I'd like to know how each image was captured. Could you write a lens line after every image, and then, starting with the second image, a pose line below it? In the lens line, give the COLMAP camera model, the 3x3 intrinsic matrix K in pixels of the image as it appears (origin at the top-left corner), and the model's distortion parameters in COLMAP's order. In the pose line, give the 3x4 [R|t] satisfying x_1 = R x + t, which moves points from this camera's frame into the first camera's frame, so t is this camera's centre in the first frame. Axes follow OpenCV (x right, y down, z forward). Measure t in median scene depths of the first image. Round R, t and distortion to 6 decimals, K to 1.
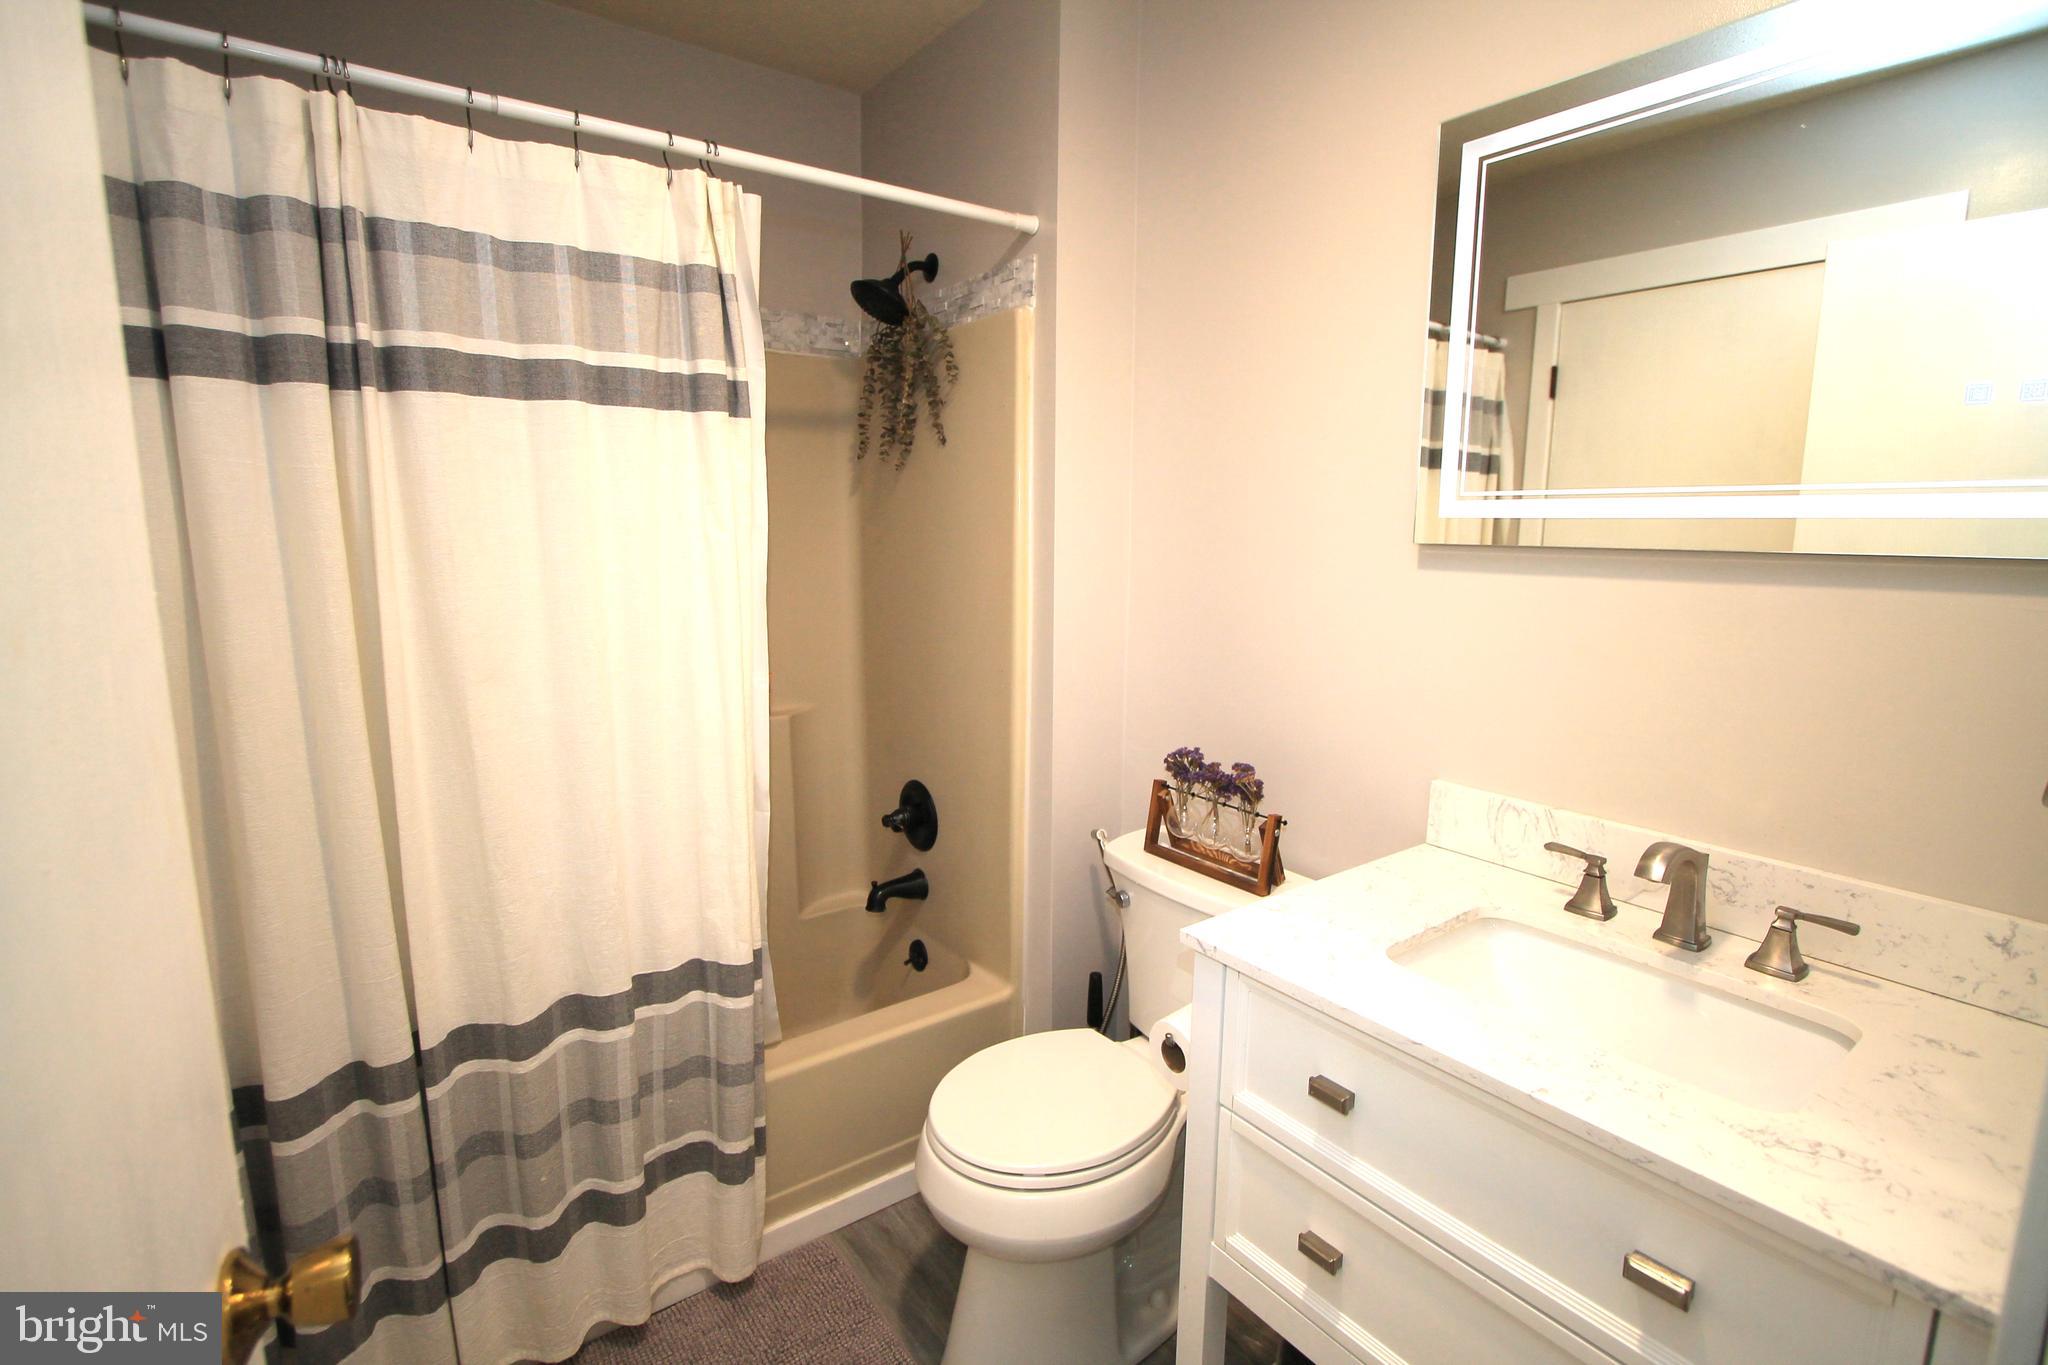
lens RADIAL K [[943.0, 0, 1028.0], [0, 943.0, 675.8], [0, 0, 1]] dist [-0.017164, -0.000240]
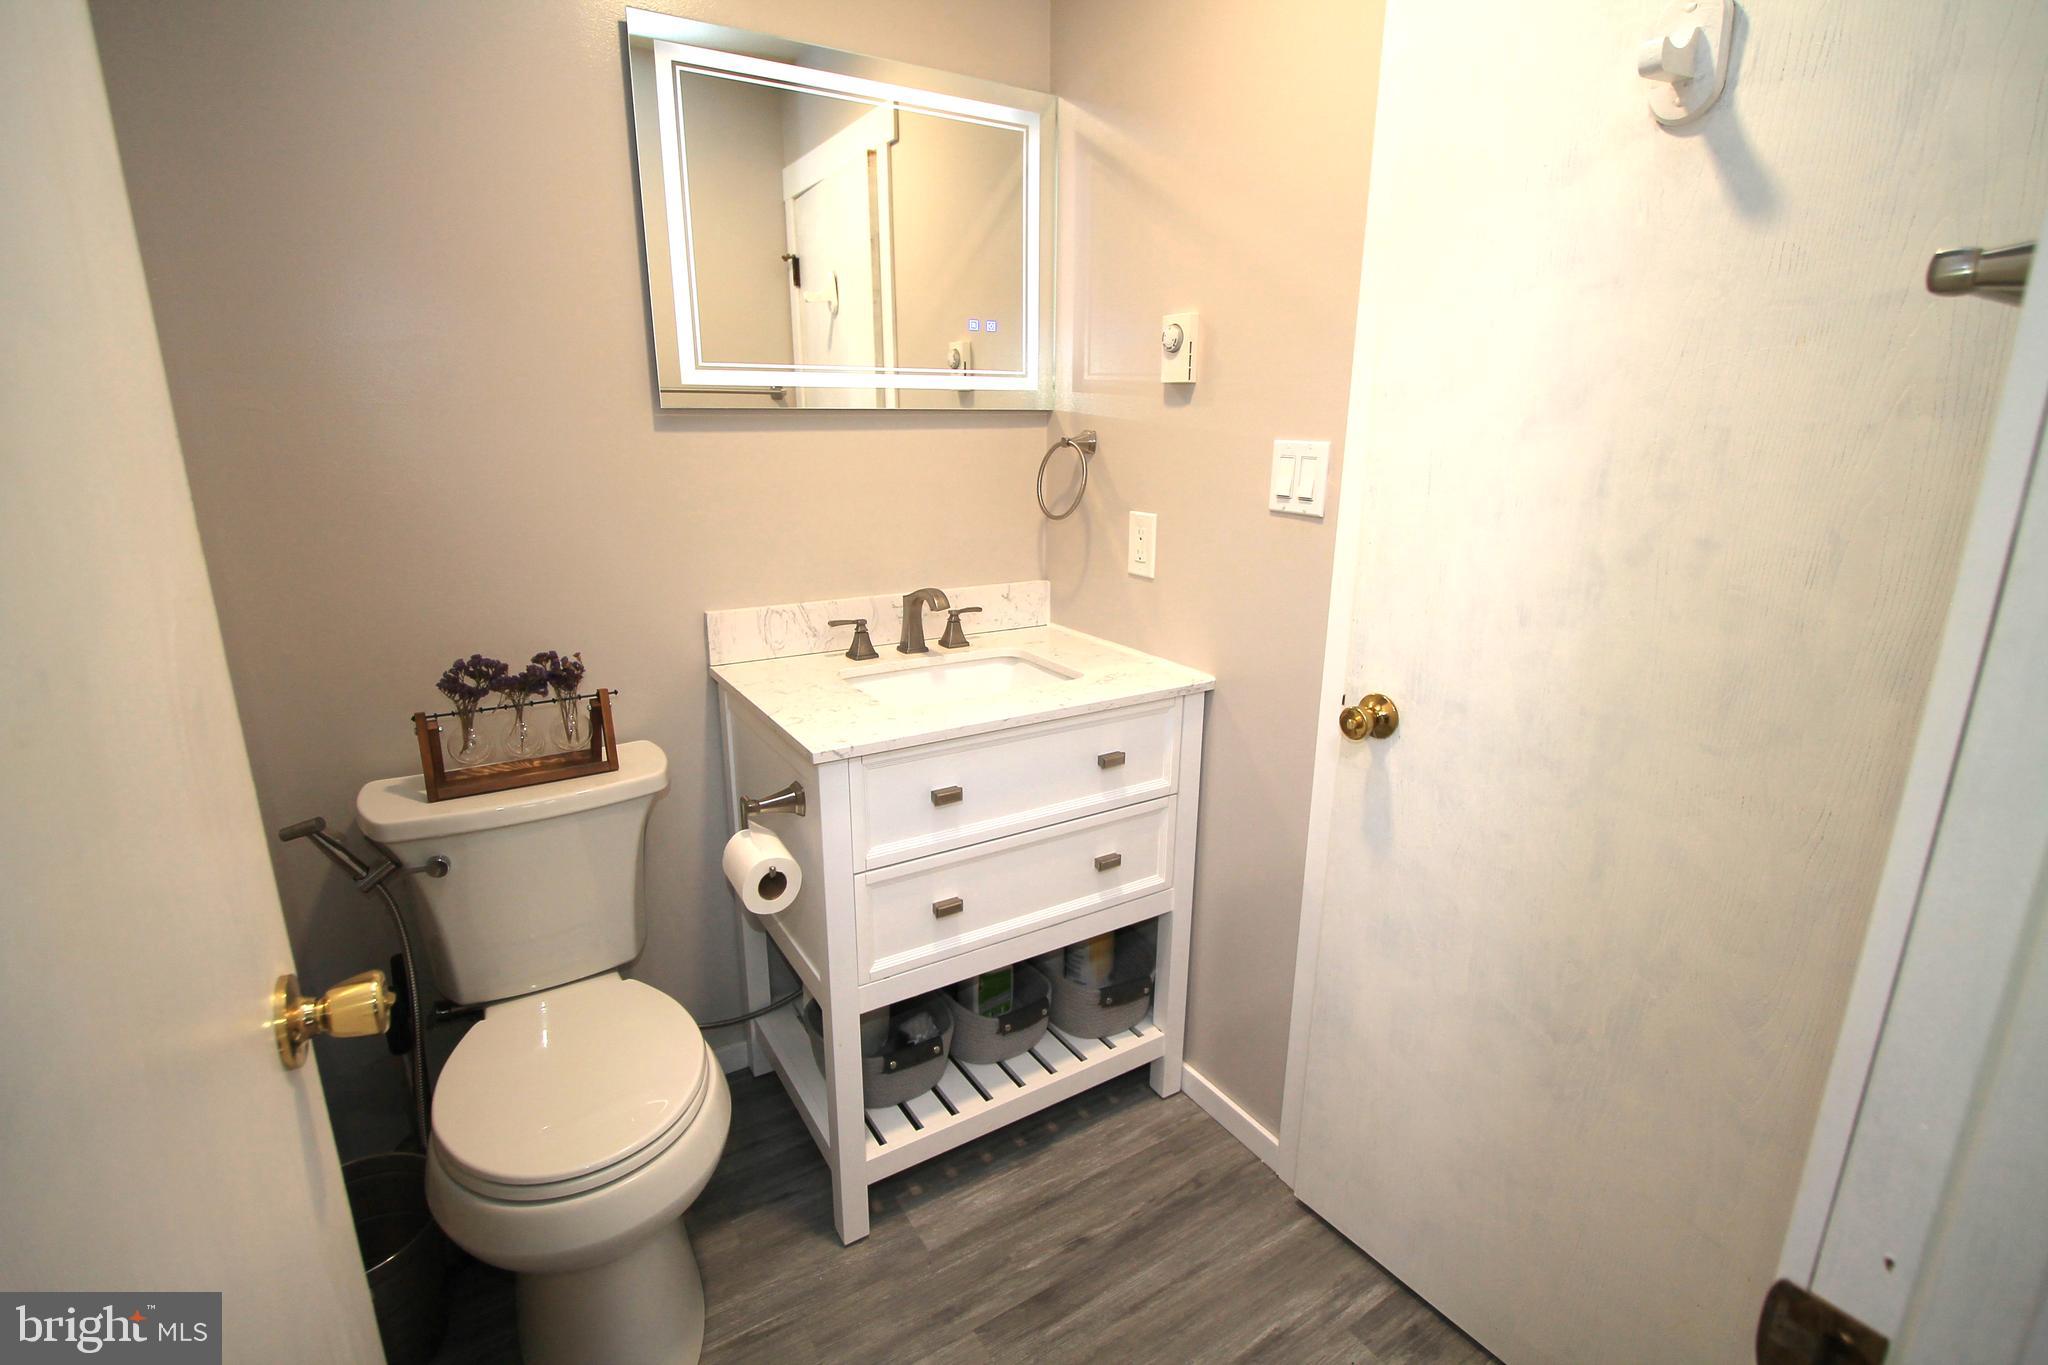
lens RADIAL K [[943.0, 0, 1029.0], [0, 943.0, 668.8], [0, 0, 1]] dist [-0.017164, -0.000240]
pose [[0.082273, -0.271703, 0.958858, -0.833655], [0.145360, 0.955102, 0.258166, -0.081747], [-0.985952, 0.118140, 0.118074, 0.561123]]
